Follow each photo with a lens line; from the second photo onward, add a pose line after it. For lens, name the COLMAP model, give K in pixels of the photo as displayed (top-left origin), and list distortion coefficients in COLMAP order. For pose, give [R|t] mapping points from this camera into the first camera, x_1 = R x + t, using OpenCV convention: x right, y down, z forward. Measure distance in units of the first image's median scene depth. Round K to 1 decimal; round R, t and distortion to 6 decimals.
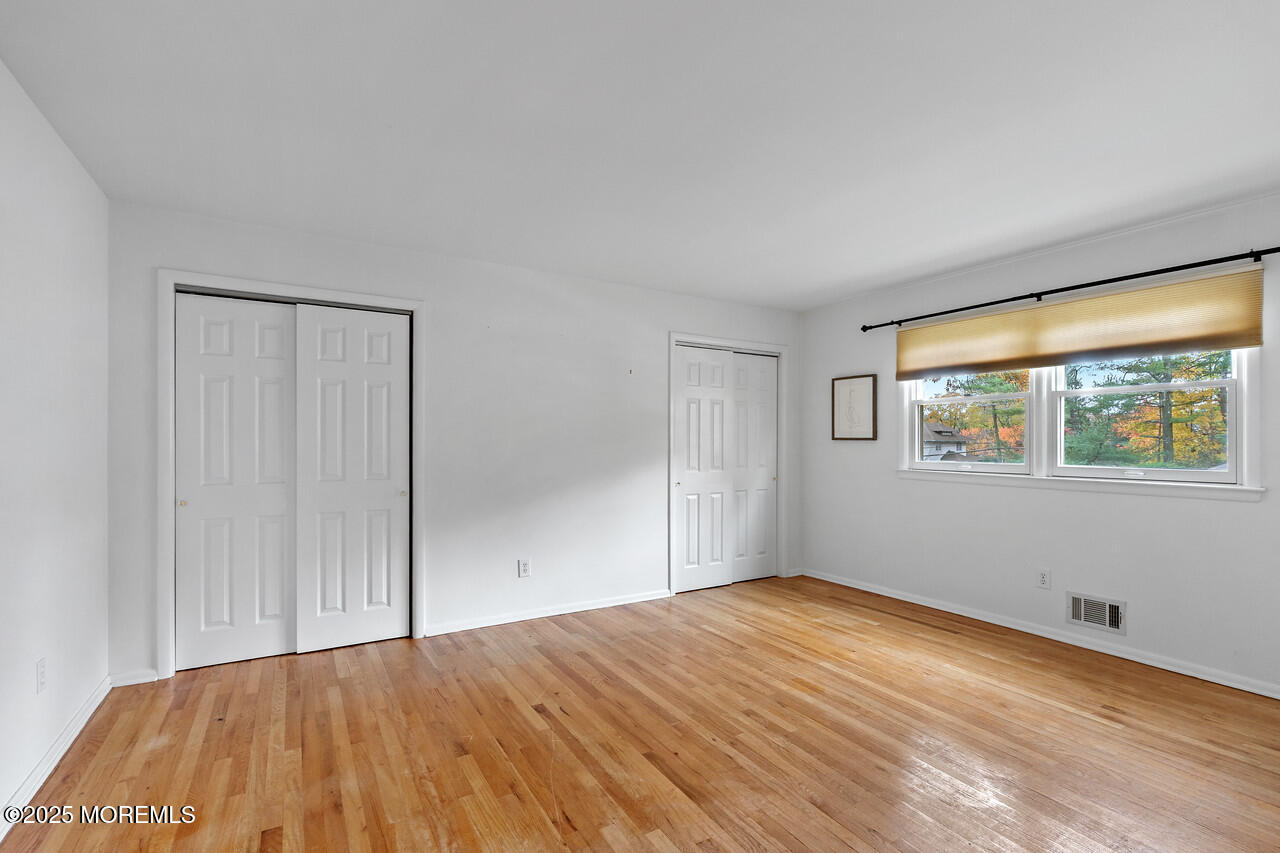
lens RADIAL K [[577.2, 0, 641.5], [0, 577.2, 439.4], [0, 0, 1]] dist [0.004911, -0.000229]
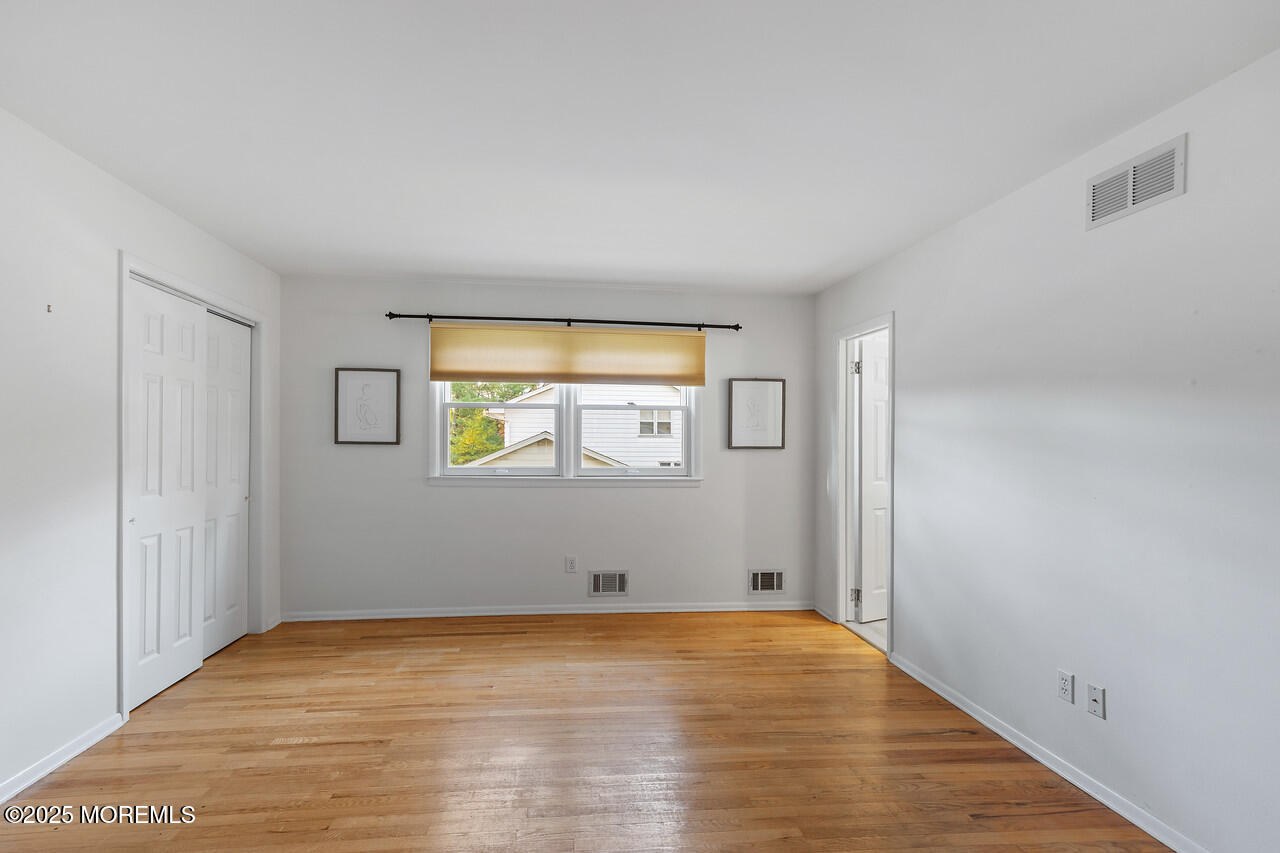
lens RADIAL K [[577.2, 0, 626.5], [0, 577.2, 444.8], [0, 0, 1]] dist [0.004911, -0.000229]
pose [[0.429047, -0.002195, 0.903280, -0.276475], [-0.009771, 0.999927, 0.007071, -0.009425], [-0.903229, -0.011860, 0.428994, 0.354362]]
